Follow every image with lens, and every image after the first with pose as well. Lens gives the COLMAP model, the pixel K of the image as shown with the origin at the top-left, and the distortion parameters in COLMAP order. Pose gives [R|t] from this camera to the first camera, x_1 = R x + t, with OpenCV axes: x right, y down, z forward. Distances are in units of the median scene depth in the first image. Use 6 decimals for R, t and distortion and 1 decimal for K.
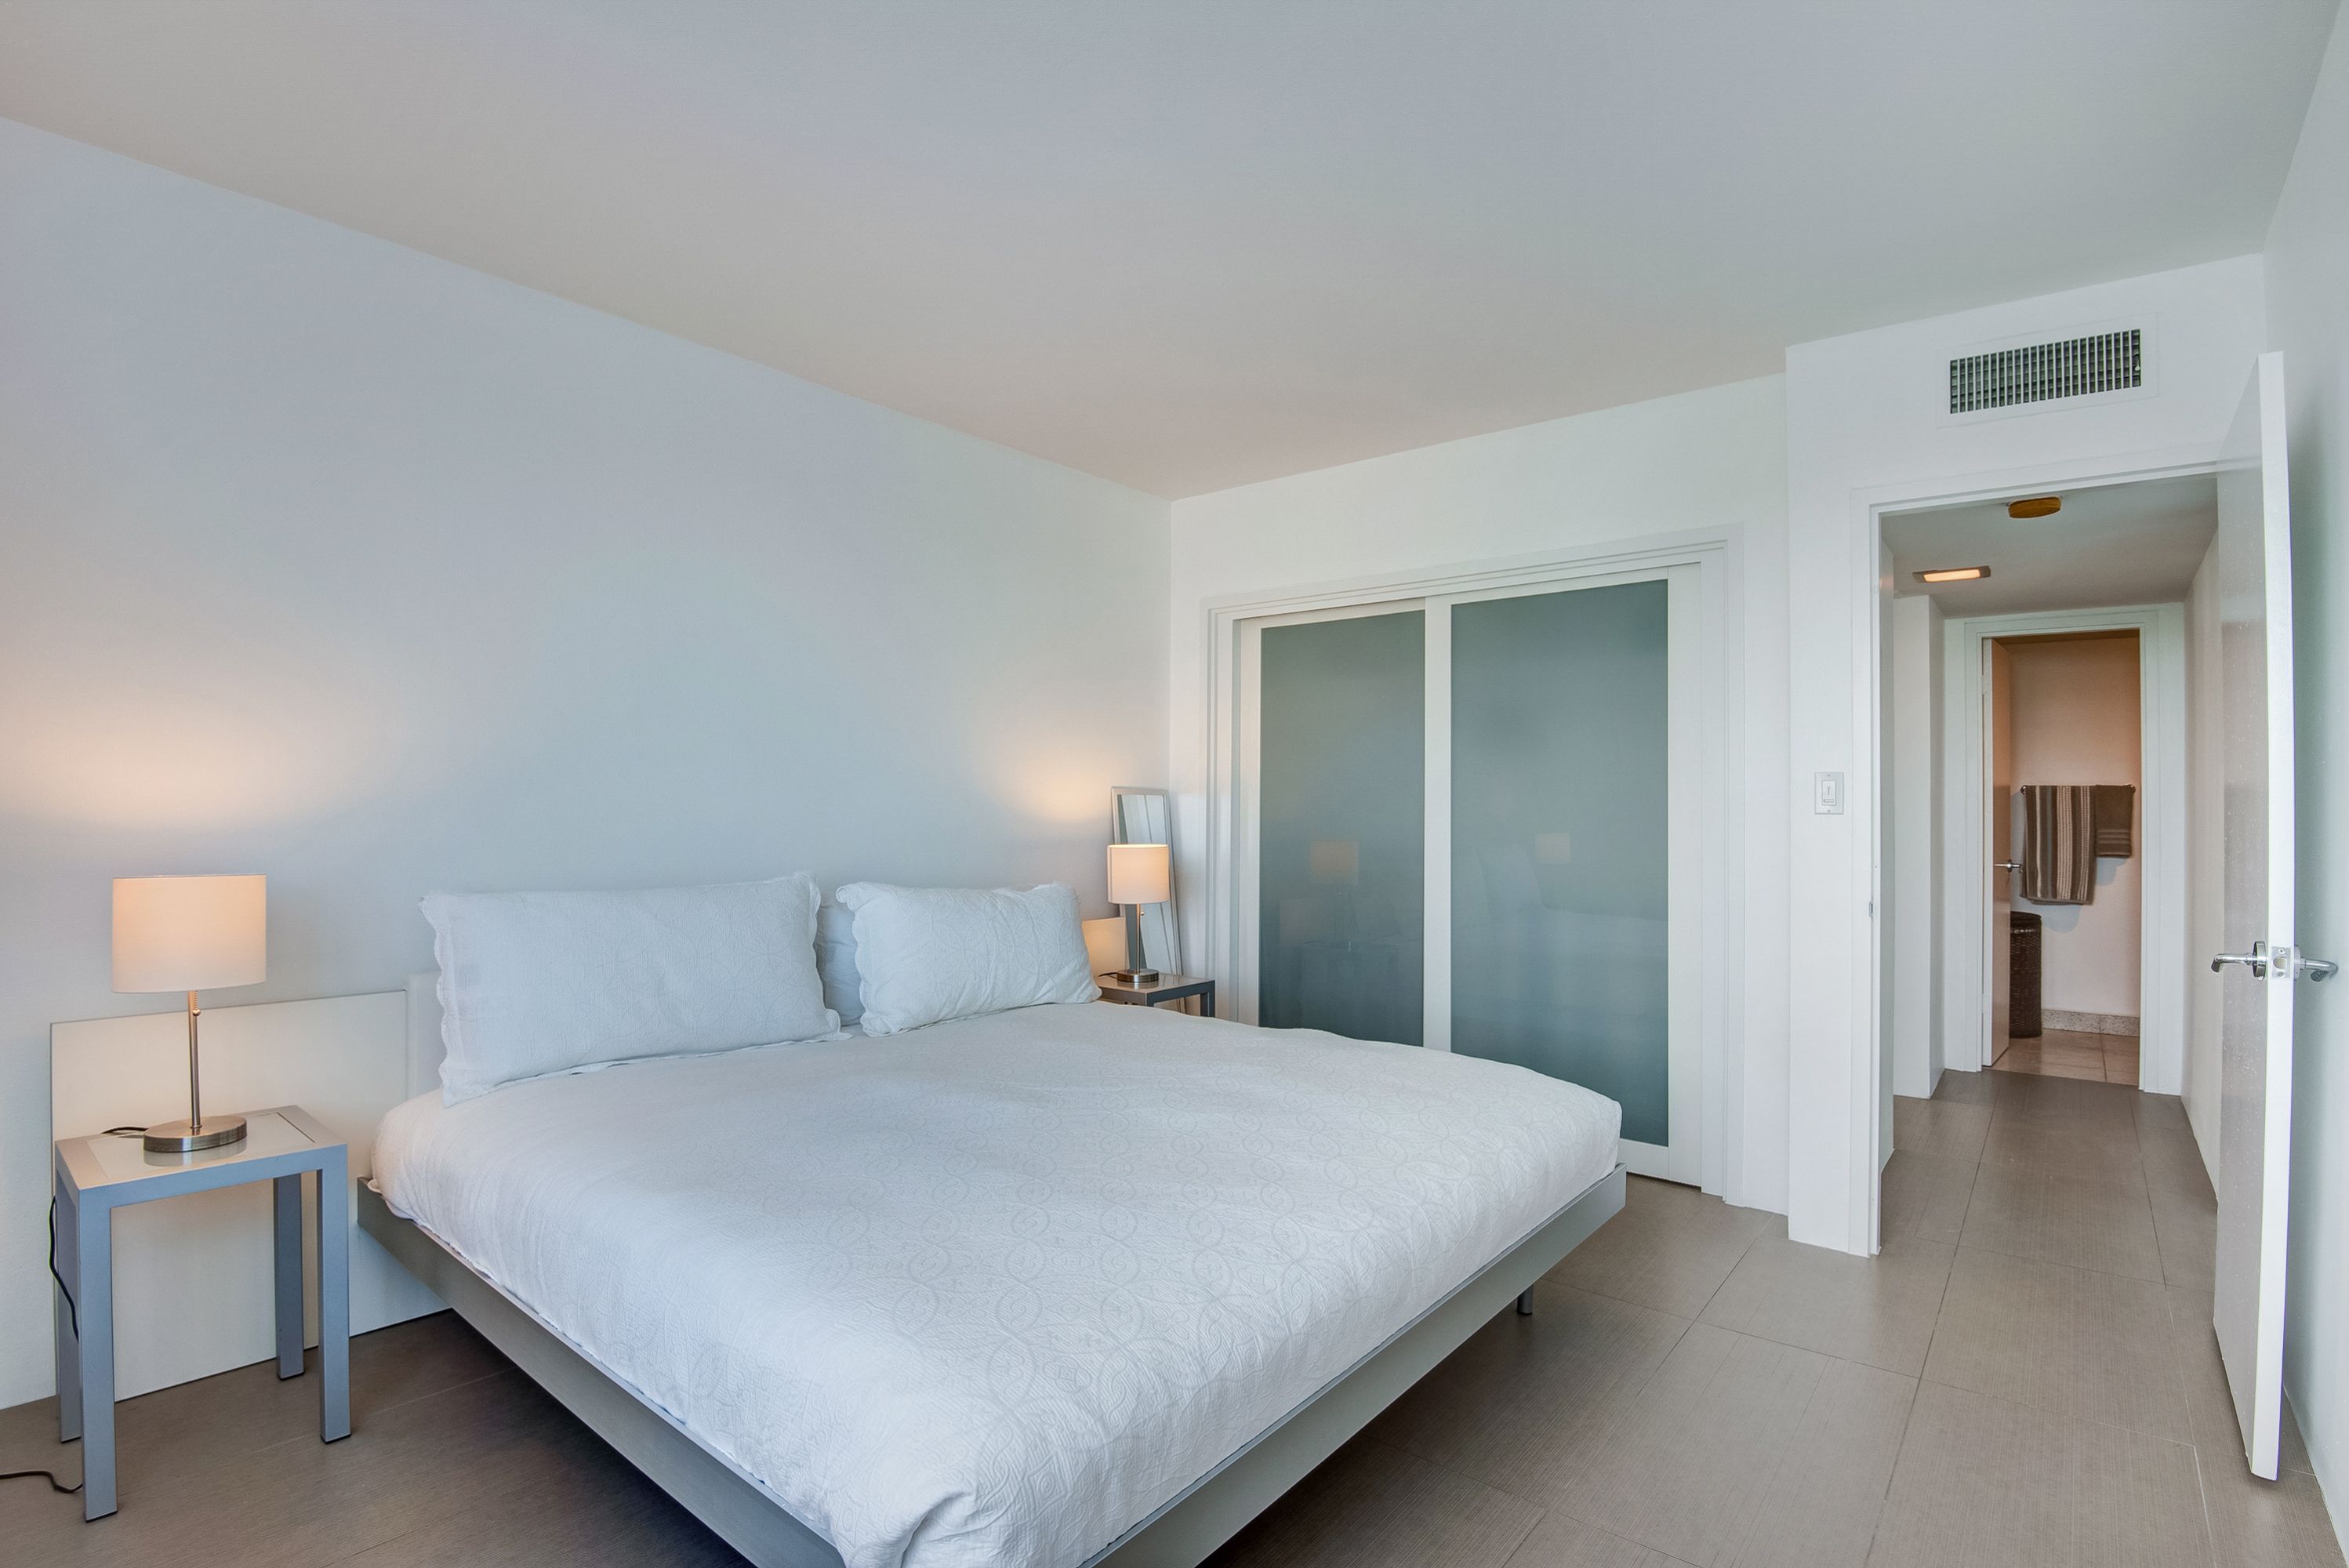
lens RADIAL K [[1134.5, 0, 1183.4], [0, 1134.5, 802.0], [0, 0, 1]] dist [-0.017390, -0.000737]
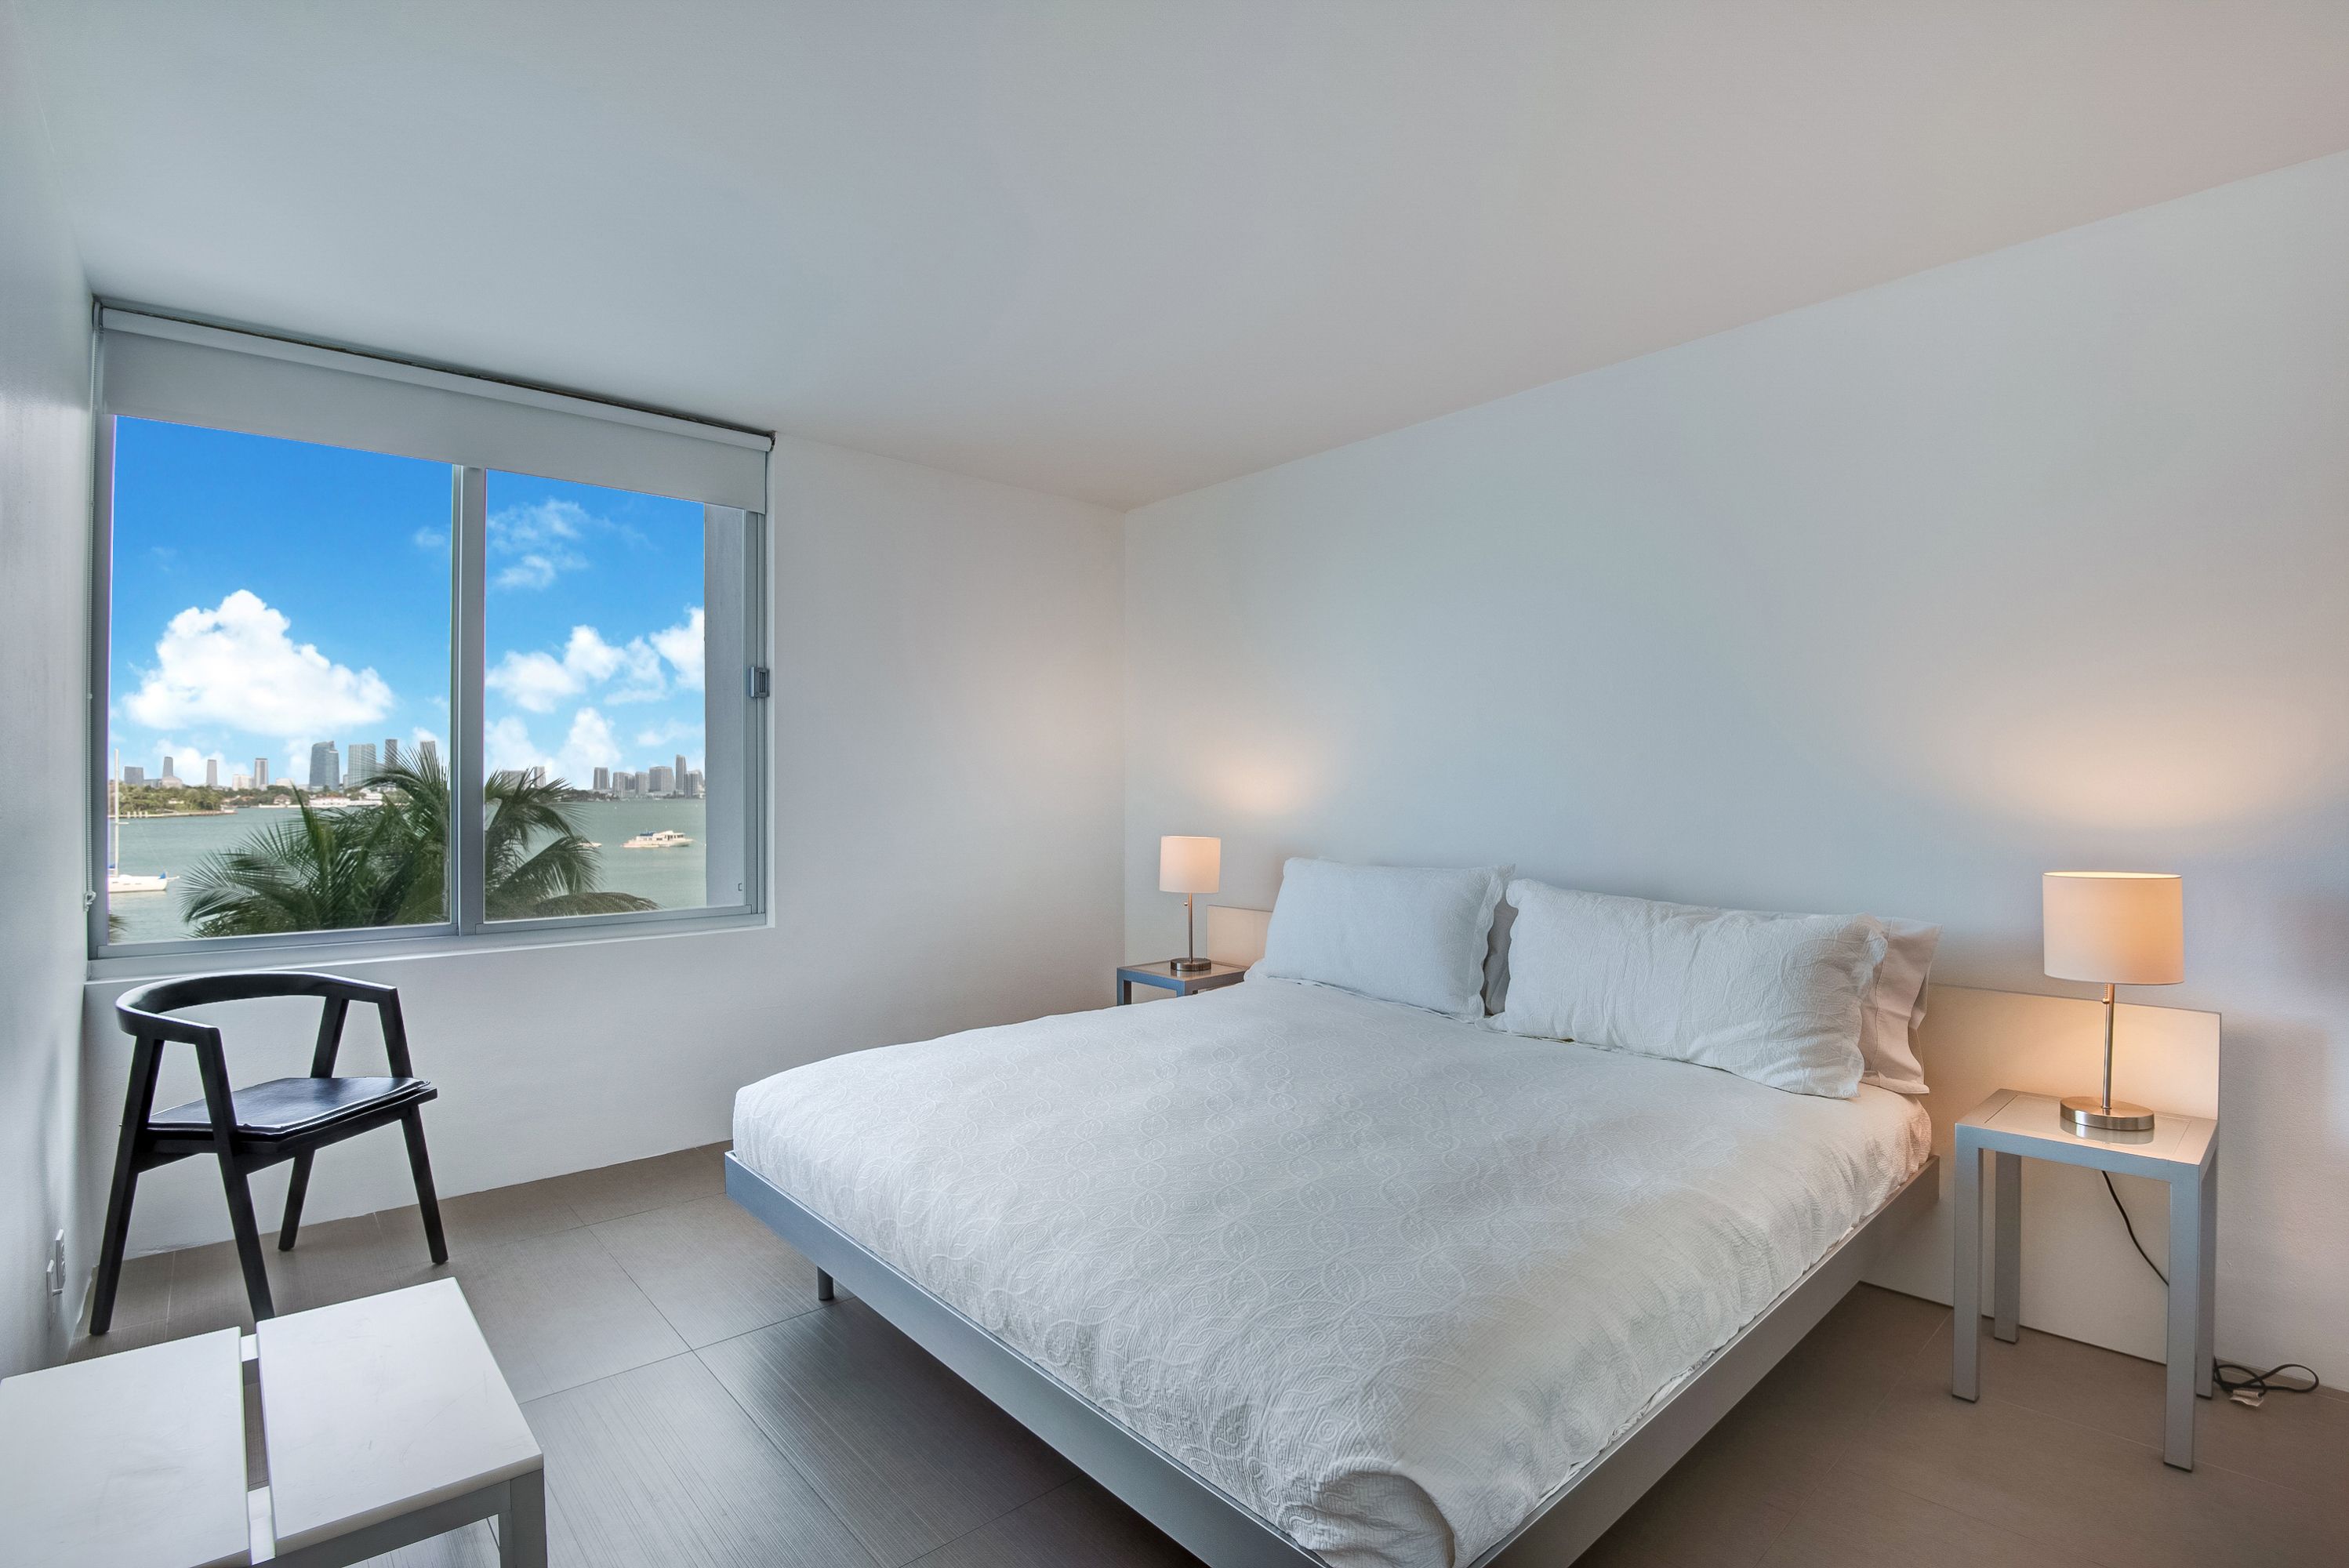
lens RADIAL K [[1094.7, 0, 1170.6], [0, 1094.7, 795.2], [0, 0, 1]] dist [-0.028088, -0.002172]
pose [[-0.181507, -0.004780, -0.983378, 0.648214], [0.006448, 0.999961, -0.006051, -0.003621], [0.983369, -0.007439, -0.181469, 0.757036]]
